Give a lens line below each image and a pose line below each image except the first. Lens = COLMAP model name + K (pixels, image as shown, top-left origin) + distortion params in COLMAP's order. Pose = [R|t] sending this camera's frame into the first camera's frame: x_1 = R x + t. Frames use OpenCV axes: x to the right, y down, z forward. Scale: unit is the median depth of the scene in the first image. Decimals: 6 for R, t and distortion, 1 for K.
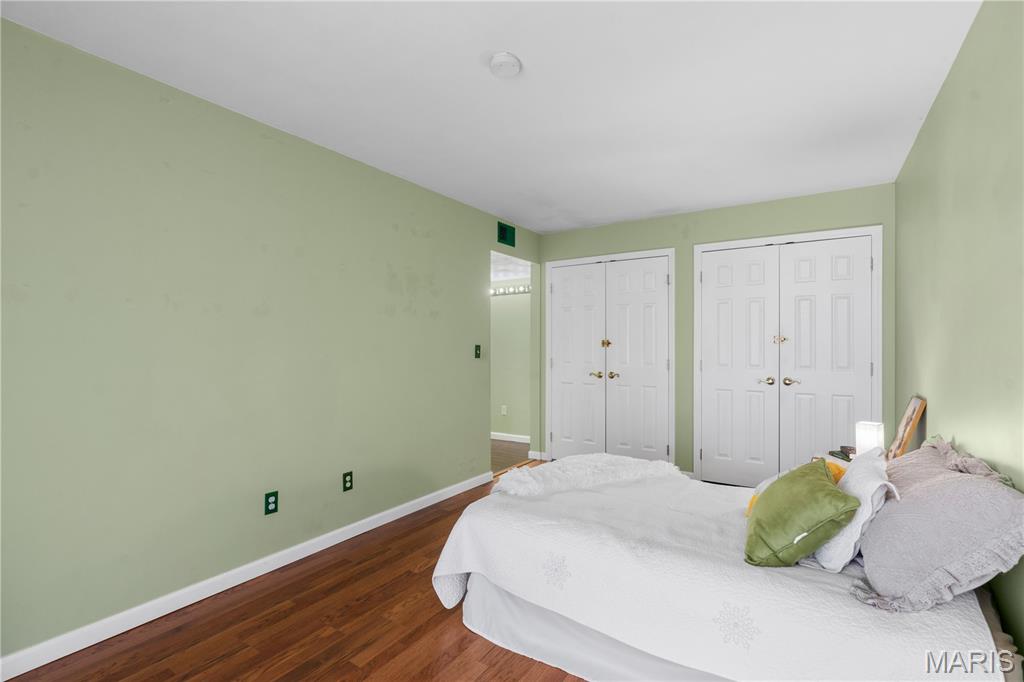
lens RADIAL K [[464.0, 0, 514.6], [0, 464.0, 343.4], [0, 0, 1]] dist [-0.003408, 0.000342]
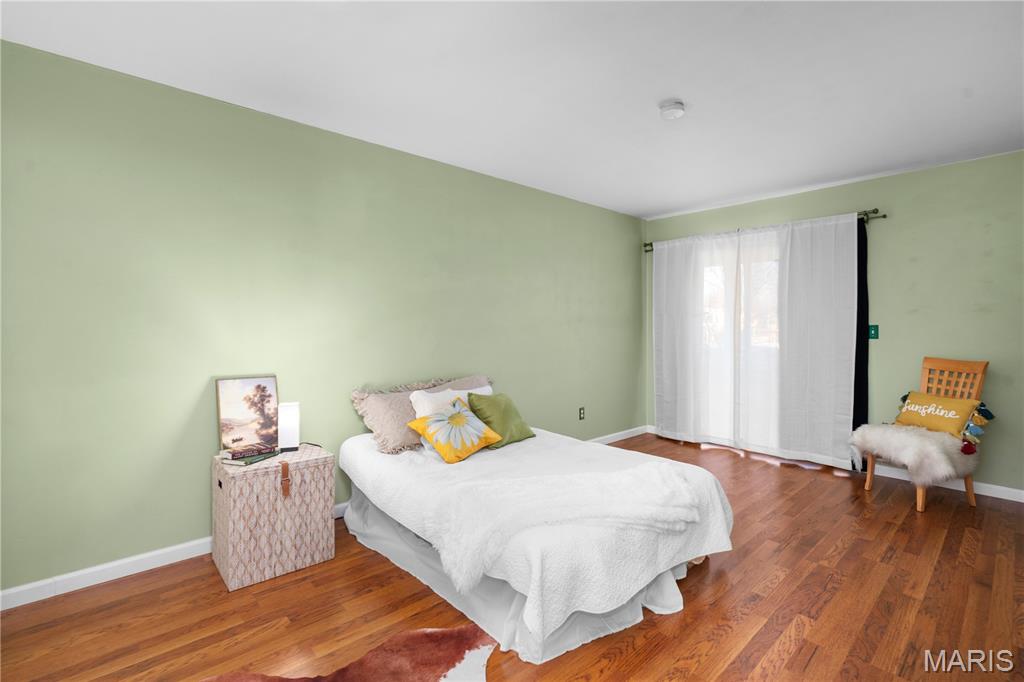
lens RADIAL K [[464.0, 0, 511.4], [0, 464.0, 336.4], [0, 0, 1]] dist [-0.003408, 0.000342]
pose [[-0.968476, -0.004491, 0.249065, 0.083052], [0.000727, 0.999782, 0.020854, 0.008427], [-0.249105, 0.020378, -0.968262, 2.247644]]
